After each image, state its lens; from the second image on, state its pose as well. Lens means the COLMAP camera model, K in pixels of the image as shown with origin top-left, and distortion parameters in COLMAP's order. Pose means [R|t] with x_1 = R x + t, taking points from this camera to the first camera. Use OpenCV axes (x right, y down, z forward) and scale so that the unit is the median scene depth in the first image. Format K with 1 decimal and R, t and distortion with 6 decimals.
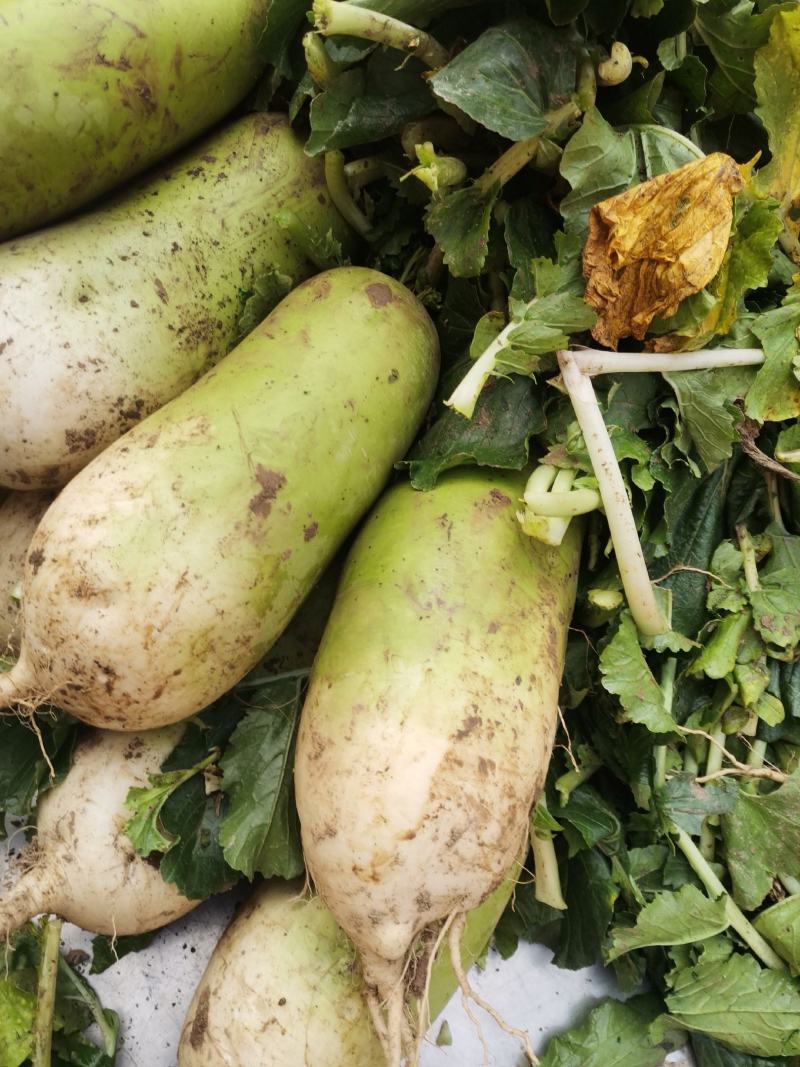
lens RADIAL K [[859.5, 0, 414.3], [0, 859.5, 536.9], [0, 0, 1]] dist [0.102952, -0.167111]
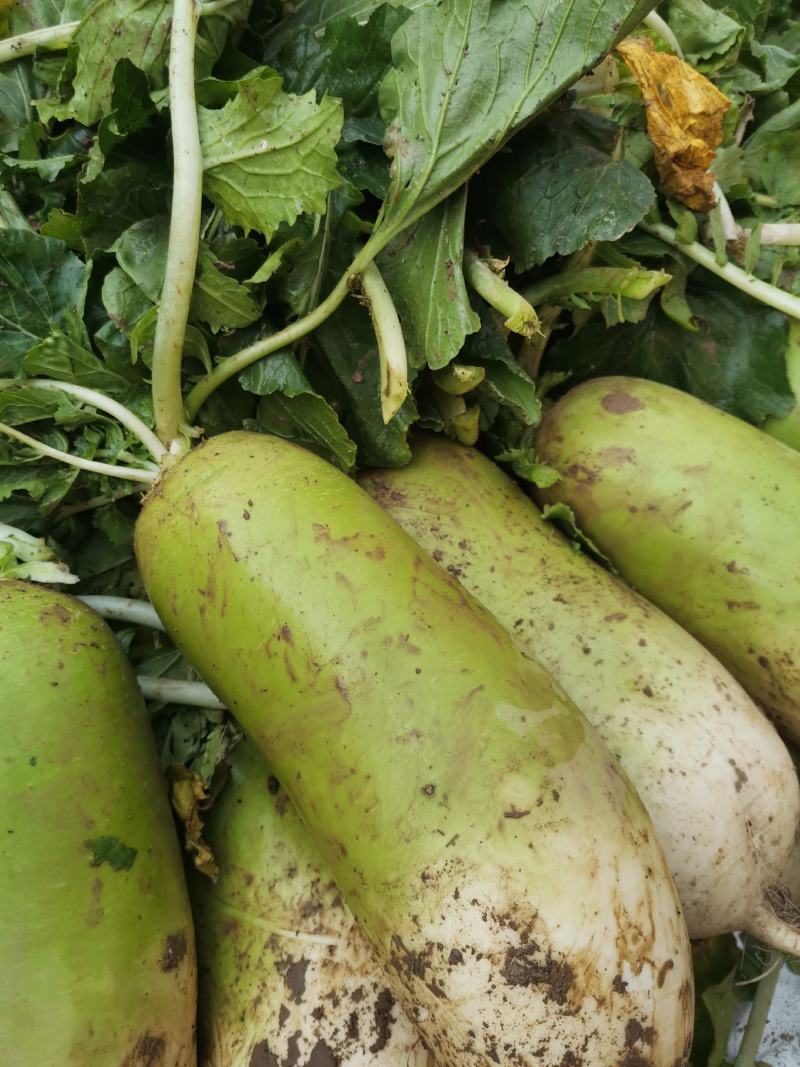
lens RADIAL K [[844.9, 0, 405.8], [0, 844.9, 525.2], [0, 0, 1]] dist [0.083406, -0.146424]
pose [[0.136079, -0.959775, 0.245589, -0.496560], [0.924094, 0.212327, 0.317754, -0.880669], [-0.357117, 0.183708, 0.915816, 0.268496]]
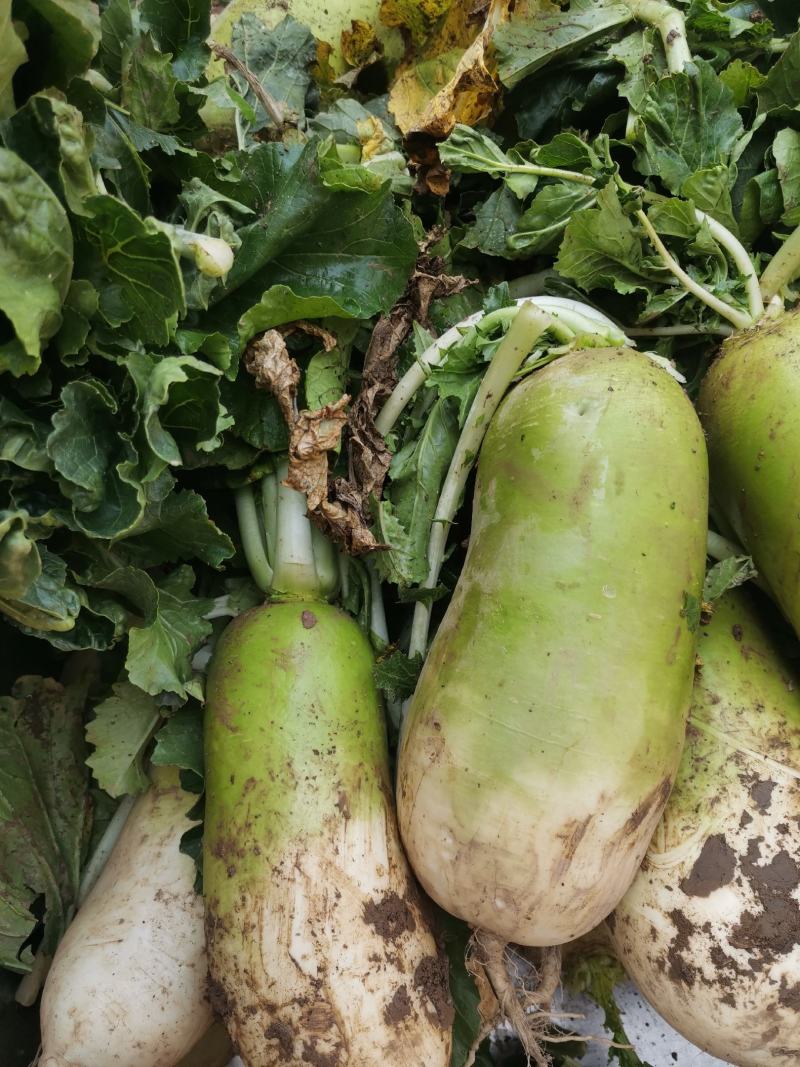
lens RADIAL K [[844.9, 0, 405.8], [0, 844.9, 525.2], [0, 0, 1]] dist [0.083406, -0.146424]
pose [[0.484550, -0.847808, 0.215484, -0.867583], [0.816148, 0.526805, 0.237443, -1.289925], [-0.314824, 0.060814, 0.947200, 0.400416]]
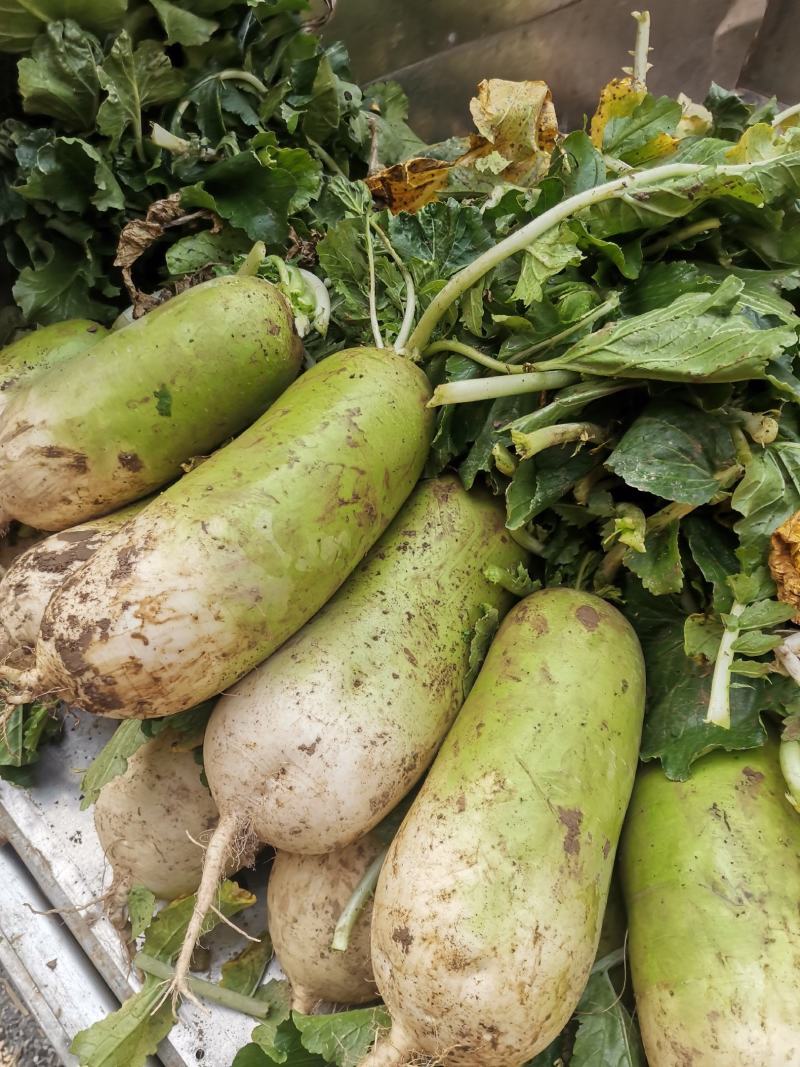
lens RADIAL K [[844.9, 0, 405.8], [0, 844.9, 525.2], [0, 0, 1]] dist [0.083406, -0.146424]
pose [[0.969569, -0.241396, -0.040797, -0.226485], [0.229207, 0.953603, -0.195206, -0.253416], [0.086026, 0.179915, 0.979913, -0.206728]]
